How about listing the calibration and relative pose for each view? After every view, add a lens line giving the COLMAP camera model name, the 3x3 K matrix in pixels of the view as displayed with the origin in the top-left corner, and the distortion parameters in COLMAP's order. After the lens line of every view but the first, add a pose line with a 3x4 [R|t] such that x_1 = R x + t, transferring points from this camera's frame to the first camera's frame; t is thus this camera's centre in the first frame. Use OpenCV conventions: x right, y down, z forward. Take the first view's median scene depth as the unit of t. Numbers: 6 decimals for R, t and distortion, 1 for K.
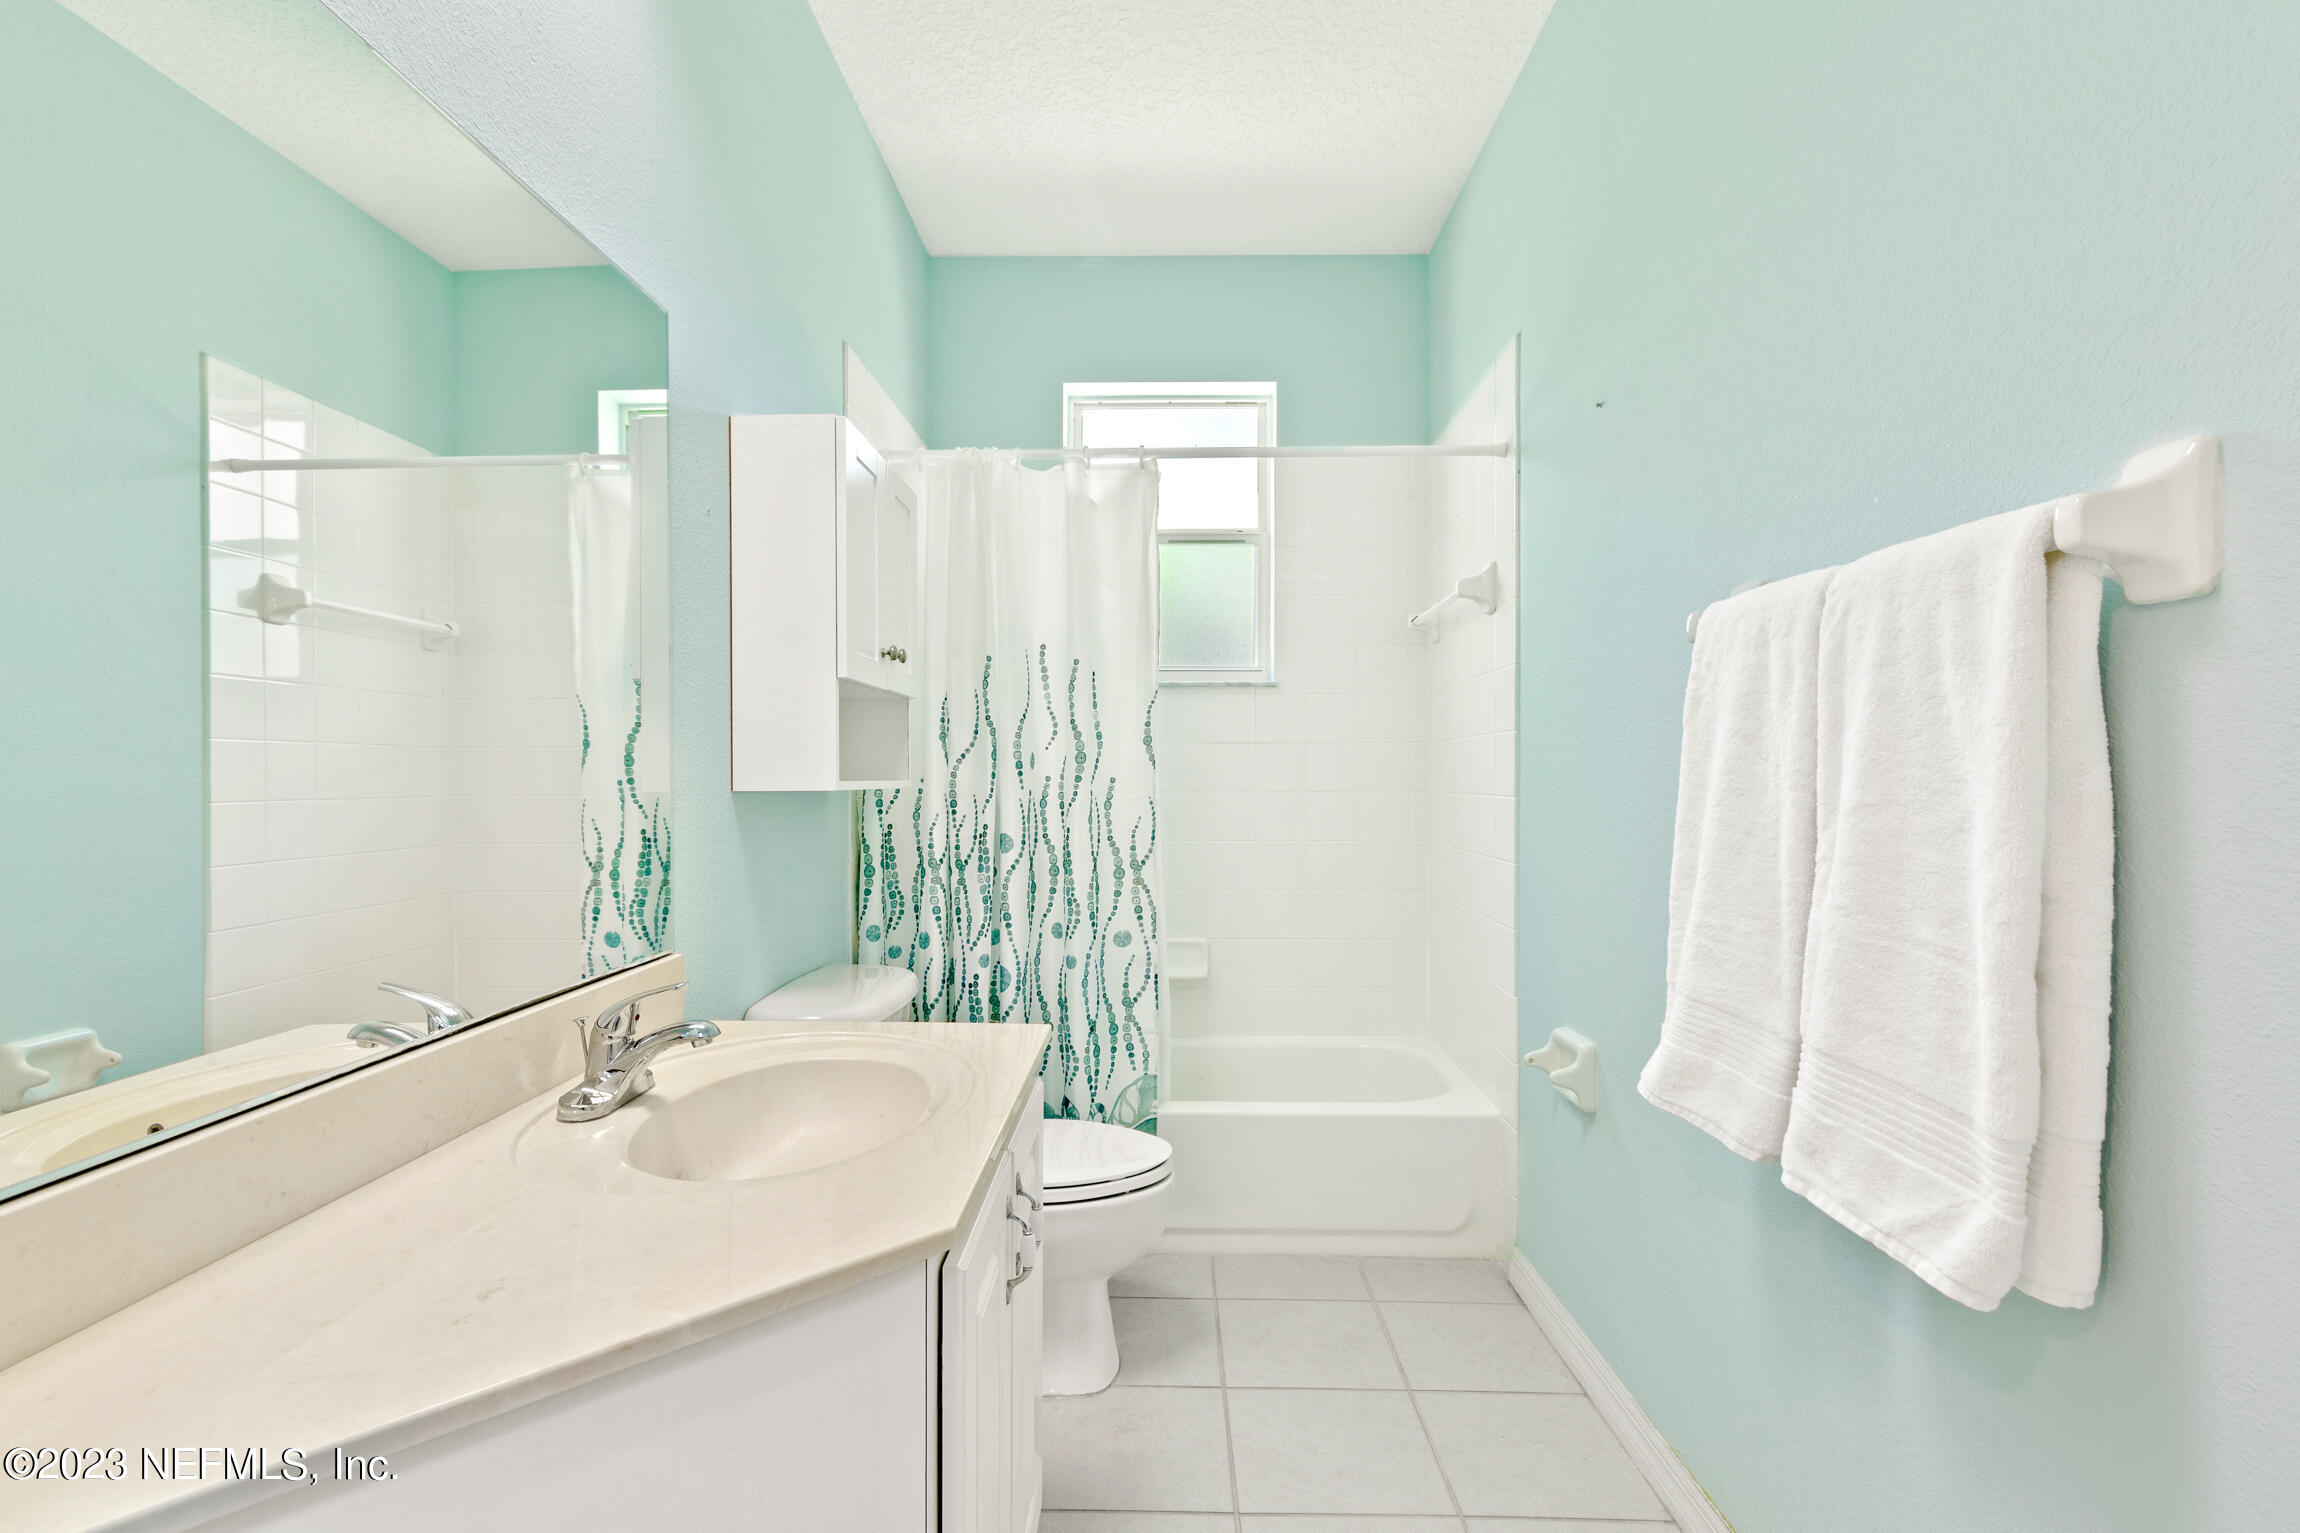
lens RADIAL K [[1091.4, 0, 1142.6], [0, 1091.4, 773.2], [0, 0, 1]] dist [0.003592, -0.000456]
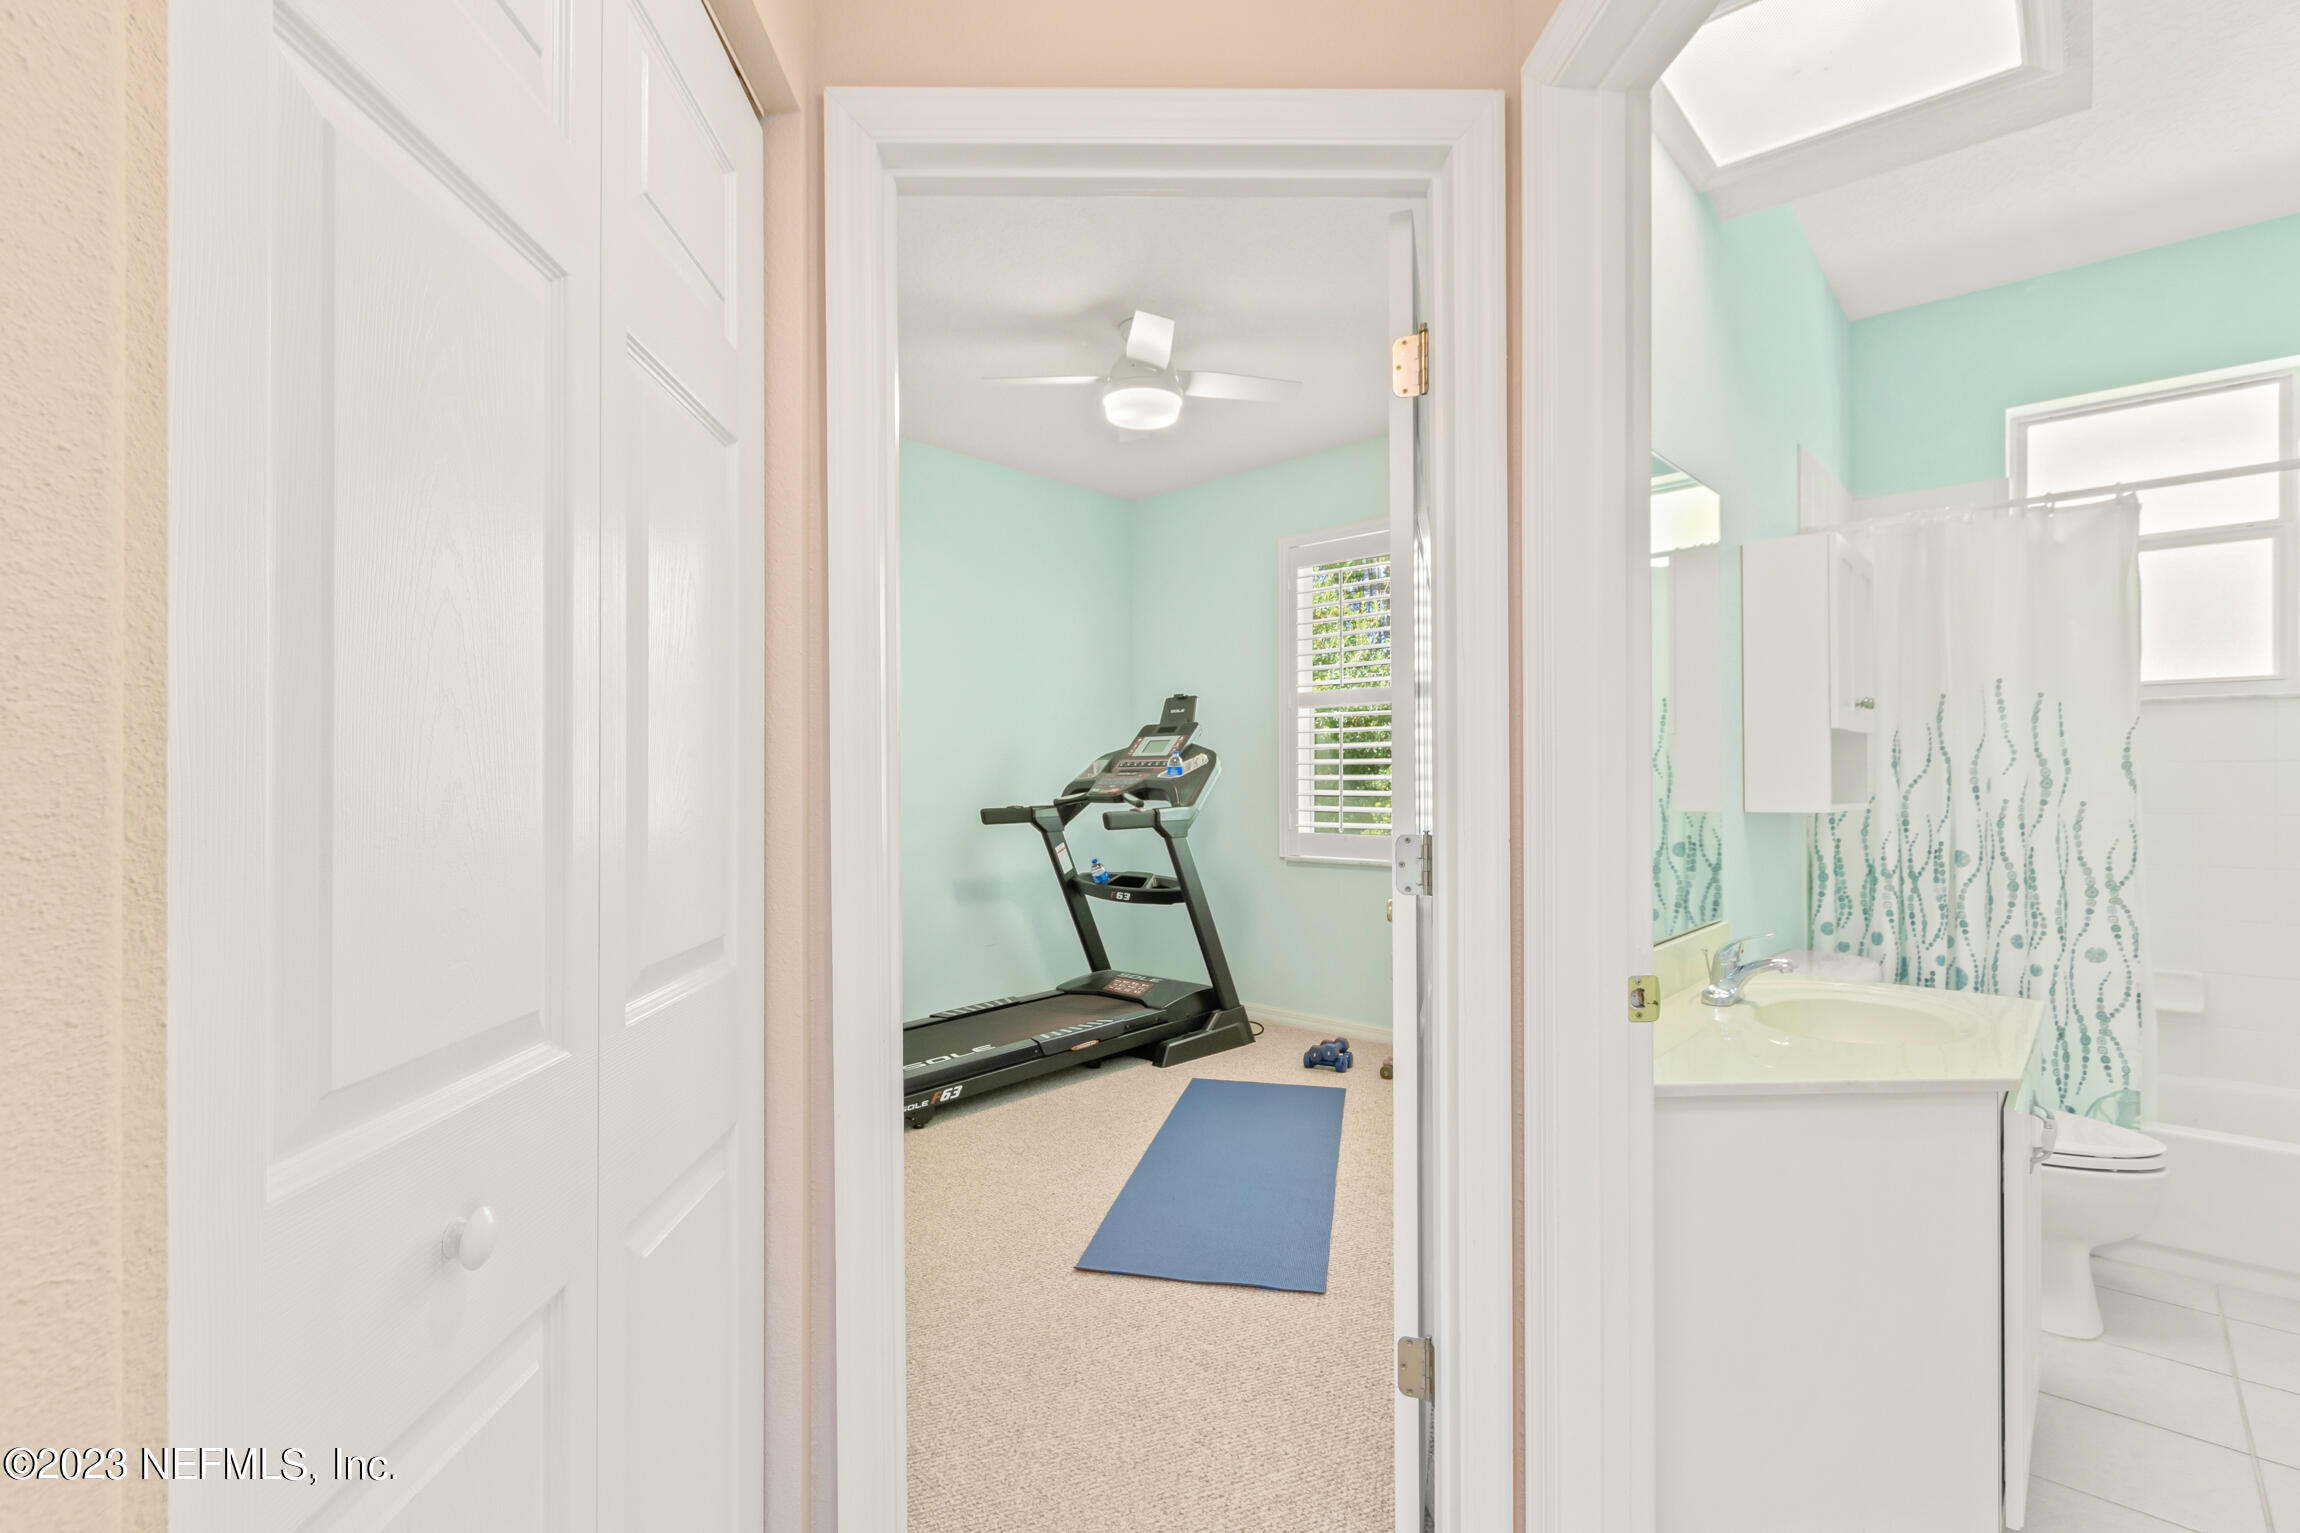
lens RADIAL K [[1091.4, 0, 1172.7], [0, 1091.4, 777.9], [0, 0, 1]] dist [0.003592, -0.000456]
pose [[0.772231, -0.003499, -0.635332, -0.035798], [0.001195, 0.999991, -0.004055, -0.015446], [0.635340, 0.002373, 0.772229, -0.383279]]
